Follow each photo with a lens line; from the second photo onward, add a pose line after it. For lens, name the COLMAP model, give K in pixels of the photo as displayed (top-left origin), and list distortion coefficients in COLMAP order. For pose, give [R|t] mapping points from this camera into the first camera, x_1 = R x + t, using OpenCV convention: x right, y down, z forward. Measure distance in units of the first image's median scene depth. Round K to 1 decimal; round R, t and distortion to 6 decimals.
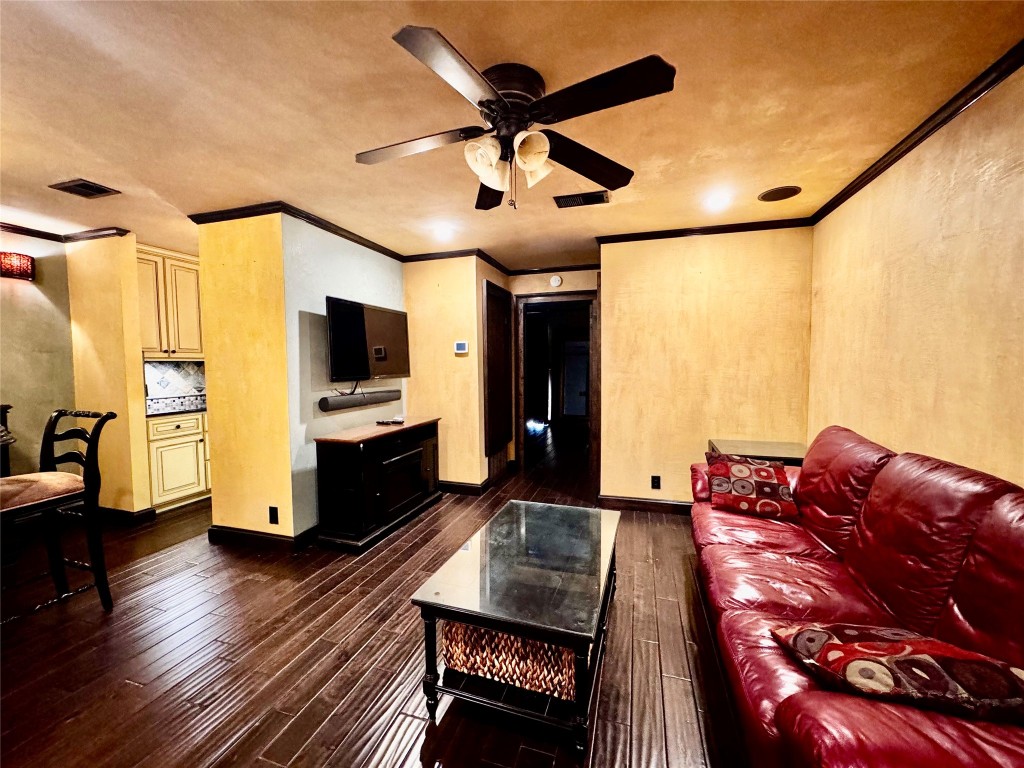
lens RADIAL K [[408.6, 0, 509.5], [0, 408.6, 385.8], [0, 0, 1]] dist [0.000217, -0.000305]
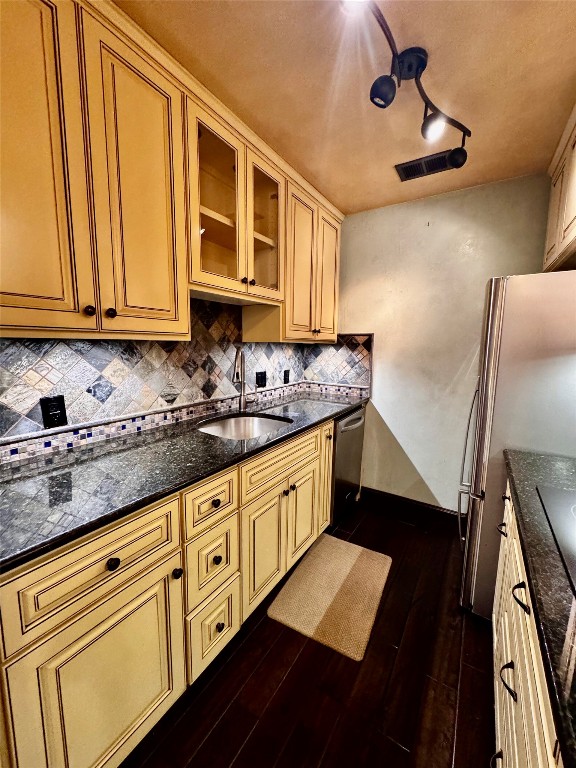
lens RADIAL K [[306.4, 0, 287.6], [0, 306.4, 382.9], [0, 0, 1]] dist [0.000217, -0.000305]
pose [[0.962441, 0.050552, -0.266743, -0.586981], [-0.032157, 0.996822, 0.072888, -0.046235], [0.269580, -0.061573, 0.961007, 0.765279]]
